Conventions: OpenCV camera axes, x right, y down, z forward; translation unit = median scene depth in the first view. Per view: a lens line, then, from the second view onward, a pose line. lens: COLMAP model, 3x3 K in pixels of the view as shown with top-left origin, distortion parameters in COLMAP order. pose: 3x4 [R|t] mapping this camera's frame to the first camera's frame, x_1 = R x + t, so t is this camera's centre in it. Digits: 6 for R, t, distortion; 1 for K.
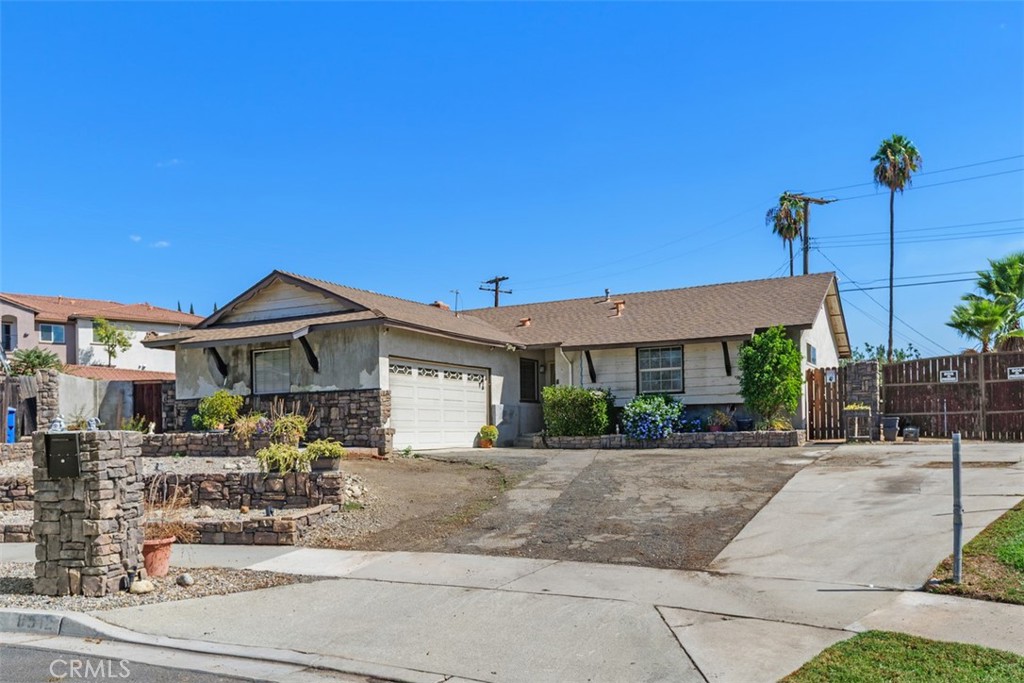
lens RADIAL K [[769.1, 0, 493.5], [0, 769.1, 390.9], [0, 0, 1]] dist [0.012425, -0.020582]
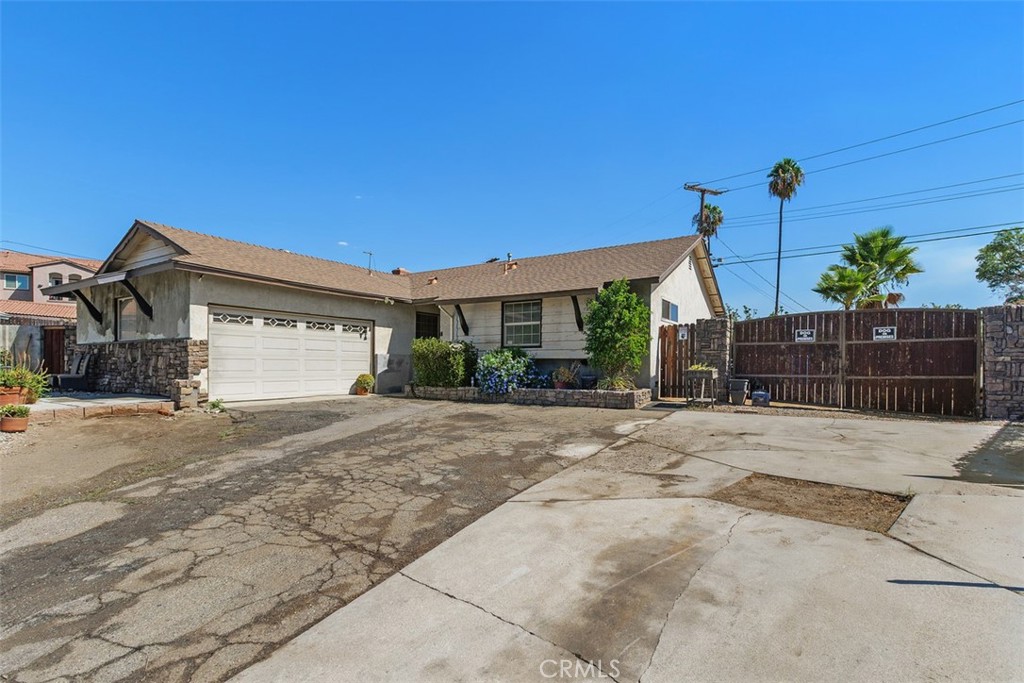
lens RADIAL K [[475.4, 0, 514.6], [0, 475.4, 351.6], [0, 0, 1]] dist [0.005734, 0.000000]
pose [[0.999086, 0.018800, -0.038393, 0.248414], [-0.017704, 0.999432, 0.028686, -0.009443], [0.038911, -0.027980, 0.998851, 0.390496]]
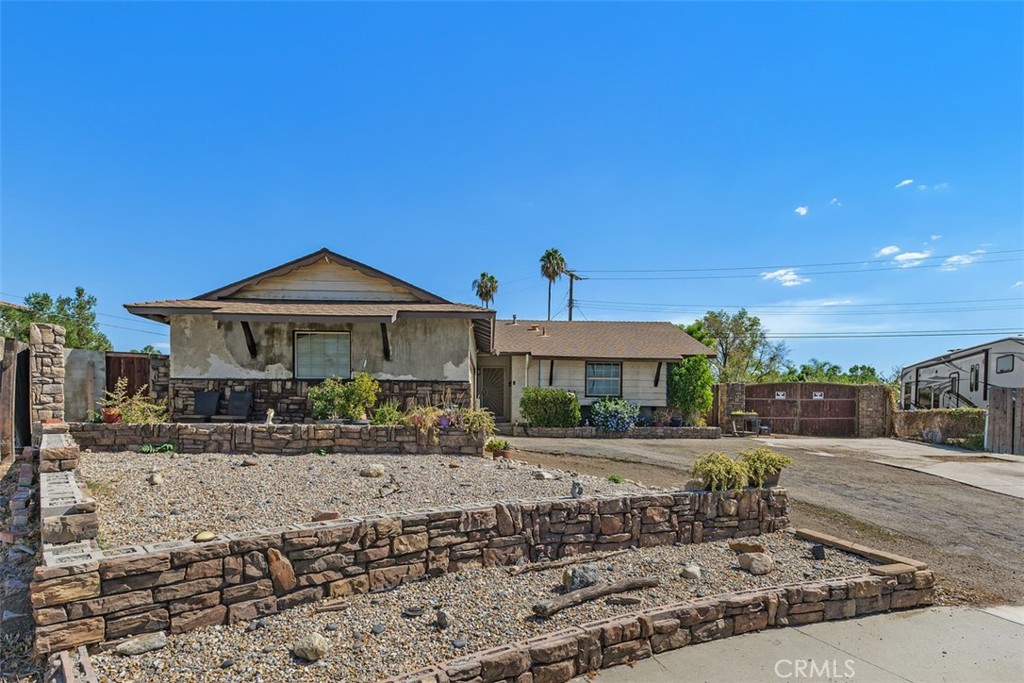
lens RADIAL K [[481.8, 0, 486.6], [0, 481.8, 406.7], [0, 0, 1]] dist [-0.004813, -0.000184]
pose [[0.871901, 0.034992, 0.488431, -0.399251], [-0.052751, 0.998351, 0.022643, 0.013512], [-0.486833, -0.045508, 0.872309, 0.386749]]
